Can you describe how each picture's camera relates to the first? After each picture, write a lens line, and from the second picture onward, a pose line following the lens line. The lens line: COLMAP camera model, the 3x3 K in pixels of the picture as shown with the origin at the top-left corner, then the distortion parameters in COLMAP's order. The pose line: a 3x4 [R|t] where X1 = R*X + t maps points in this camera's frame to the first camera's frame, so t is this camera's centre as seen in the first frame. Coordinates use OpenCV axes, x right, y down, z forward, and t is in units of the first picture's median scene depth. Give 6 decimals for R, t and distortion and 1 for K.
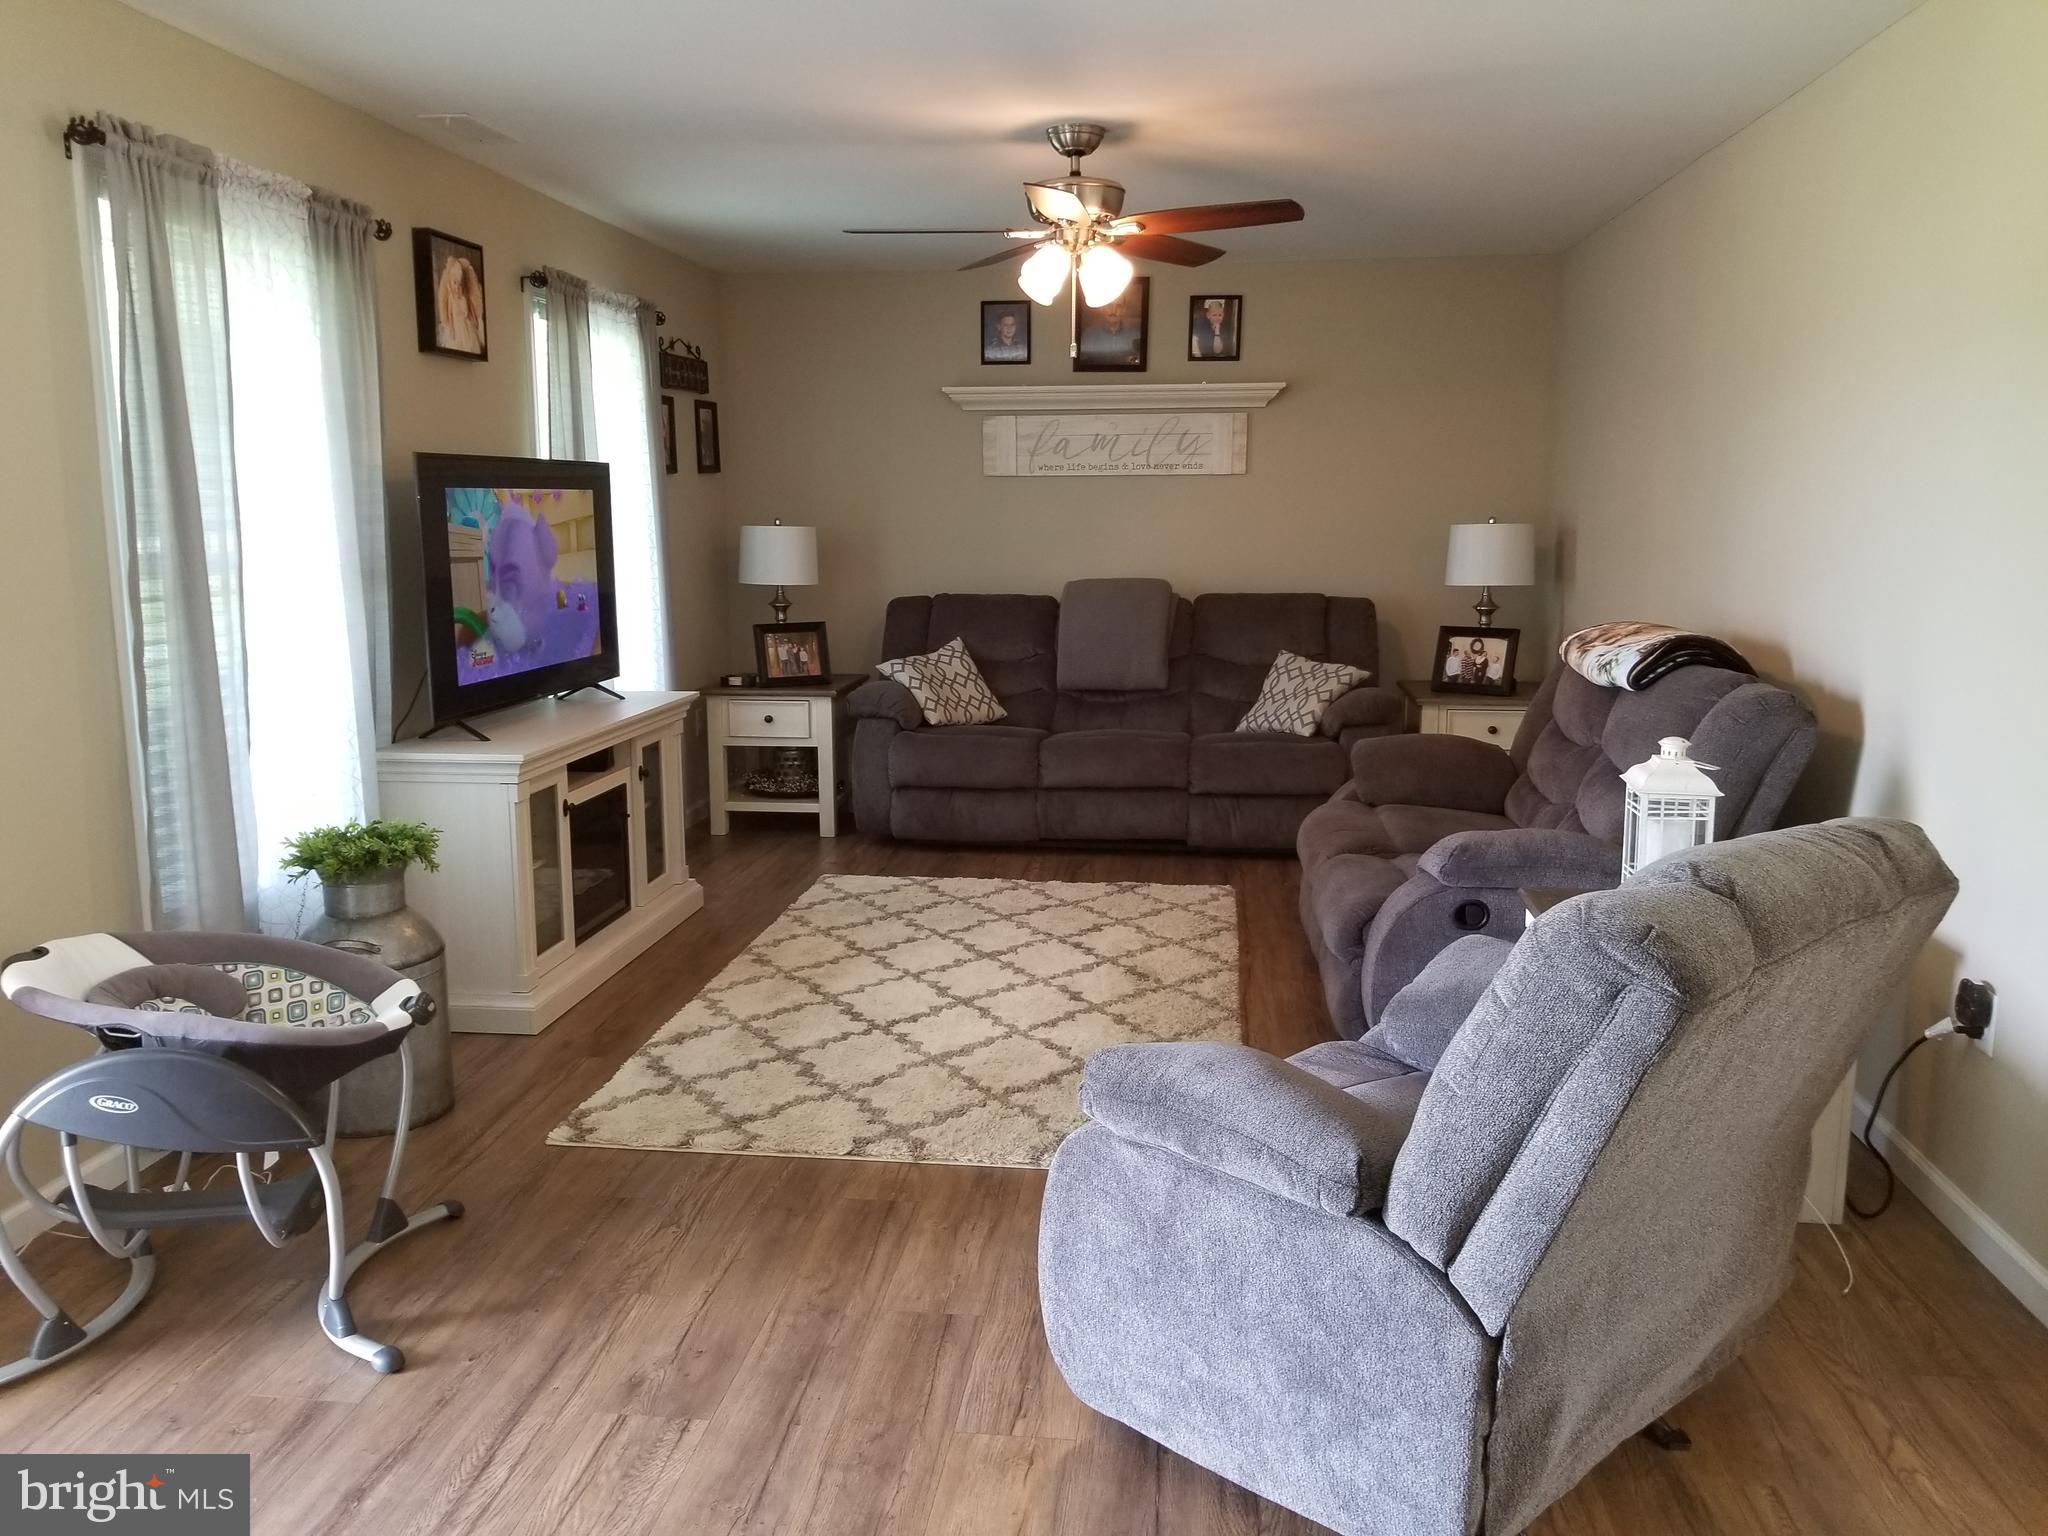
lens RADIAL K [[1614.4, 0, 981.0], [0, 1614.4, 774.1], [0, 0, 1]] dist [0.084994, -0.148259]
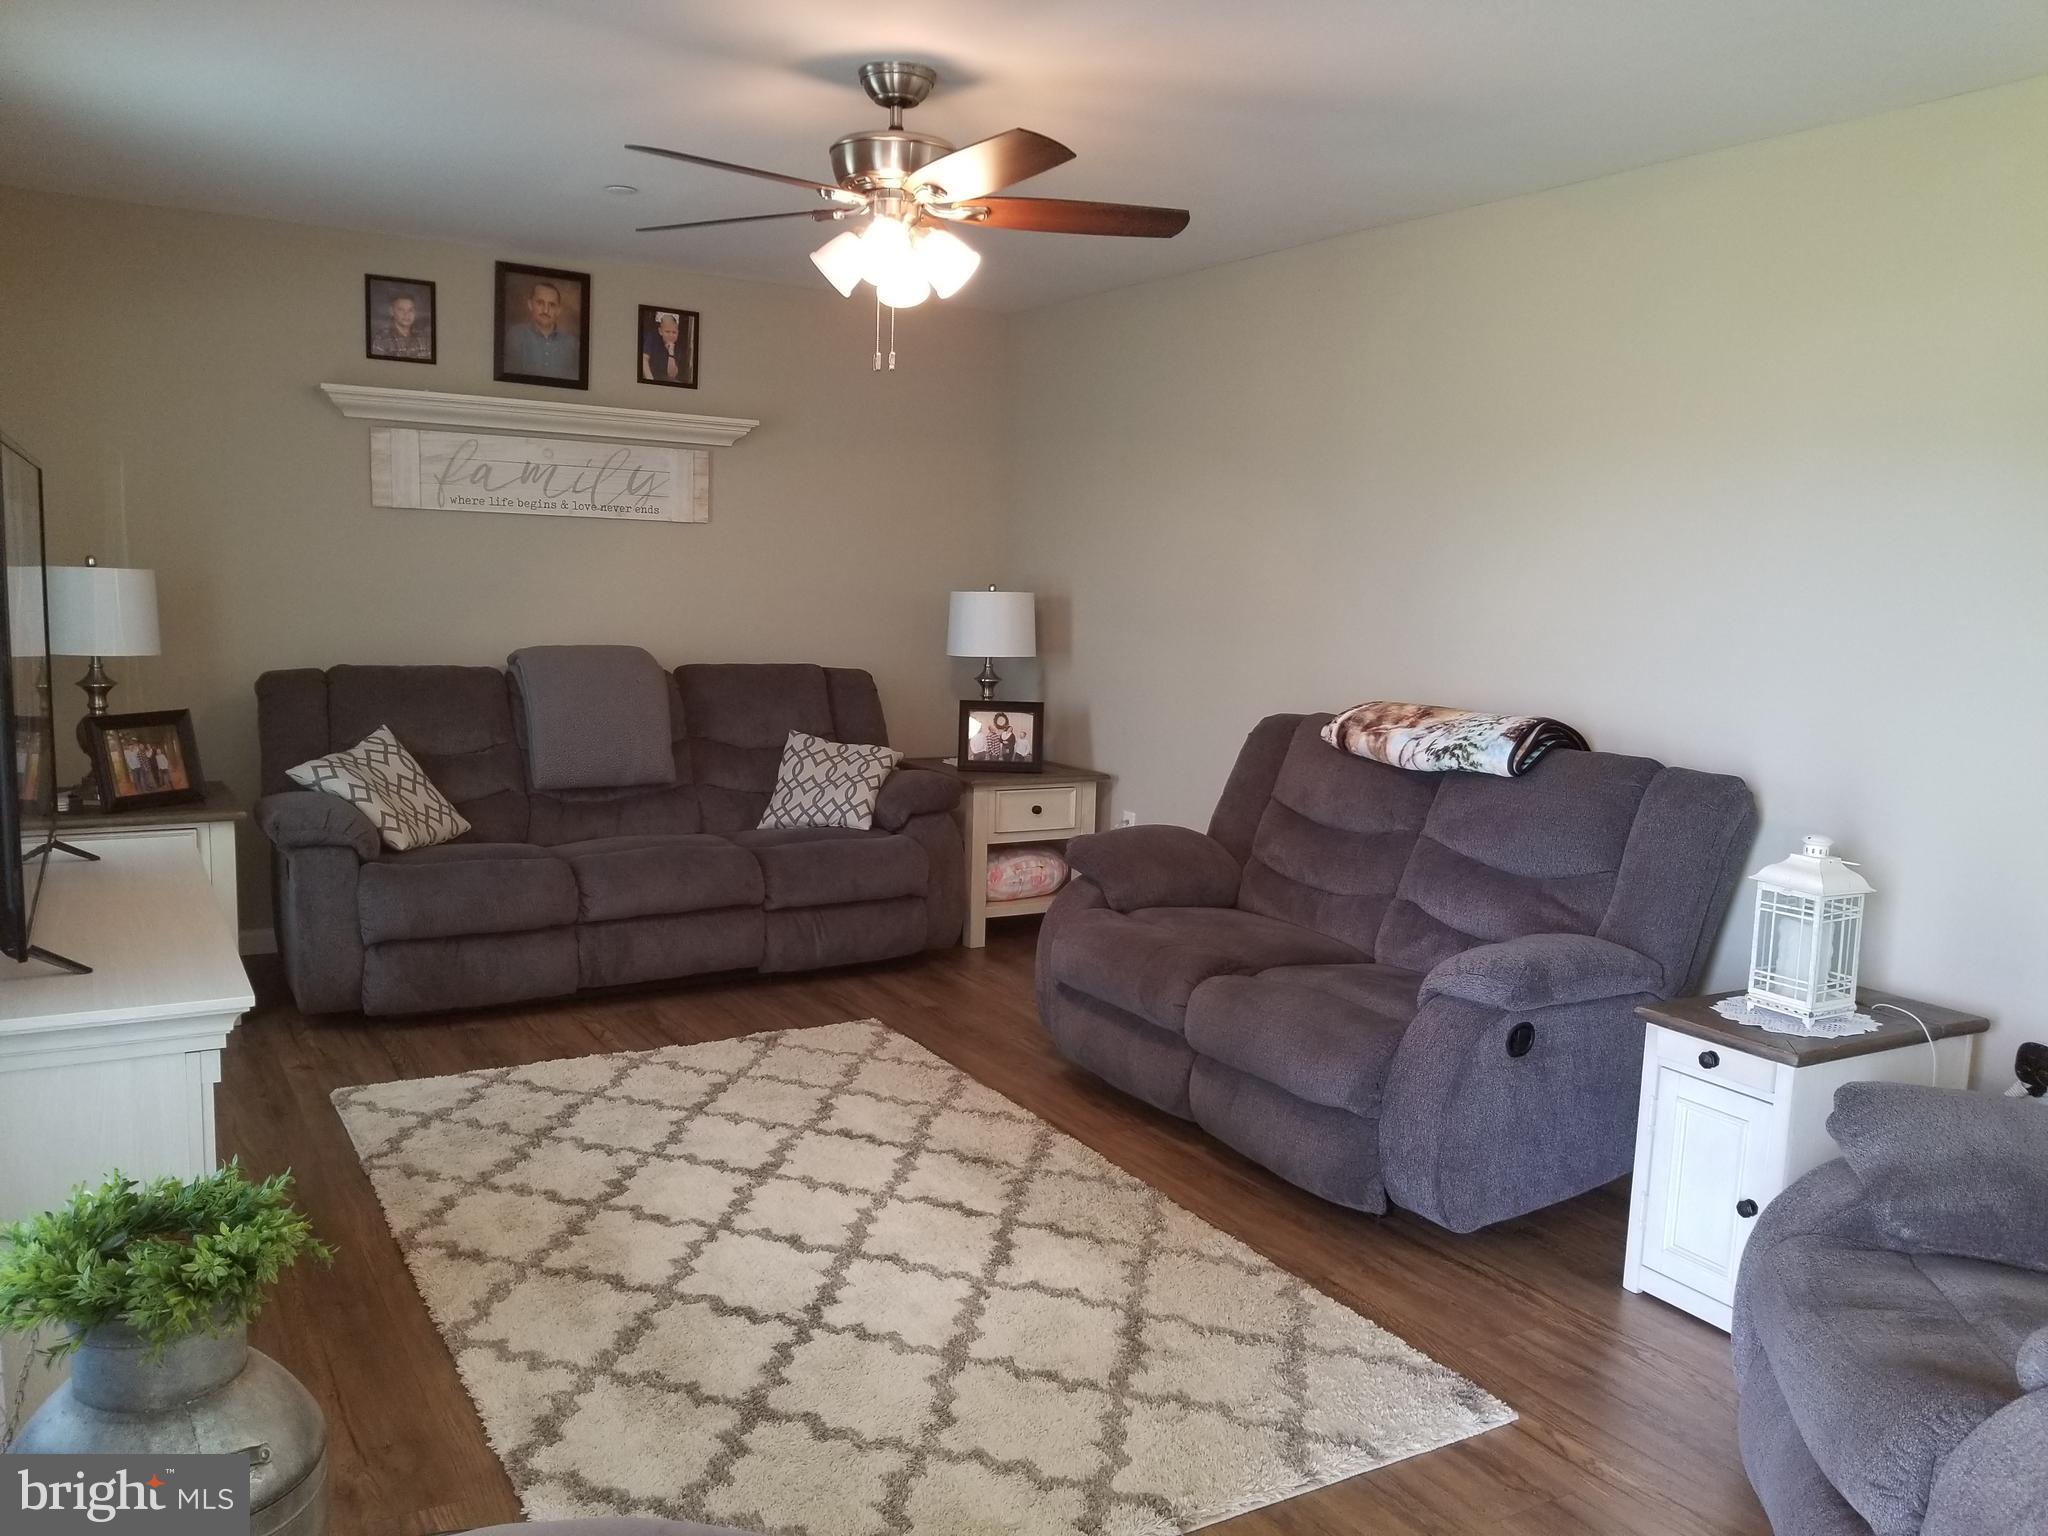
lens RADIAL K [[1614.9, 0, 1018.0], [0, 1614.9, 787.6], [0, 0, 1]] dist [0.095859, -0.255308]
pose [[0.782594, -0.054699, 0.620125, -0.265218], [0.068100, 0.997676, 0.002059, -0.041399], [-0.618796, 0.040619, 0.784501, 0.262976]]
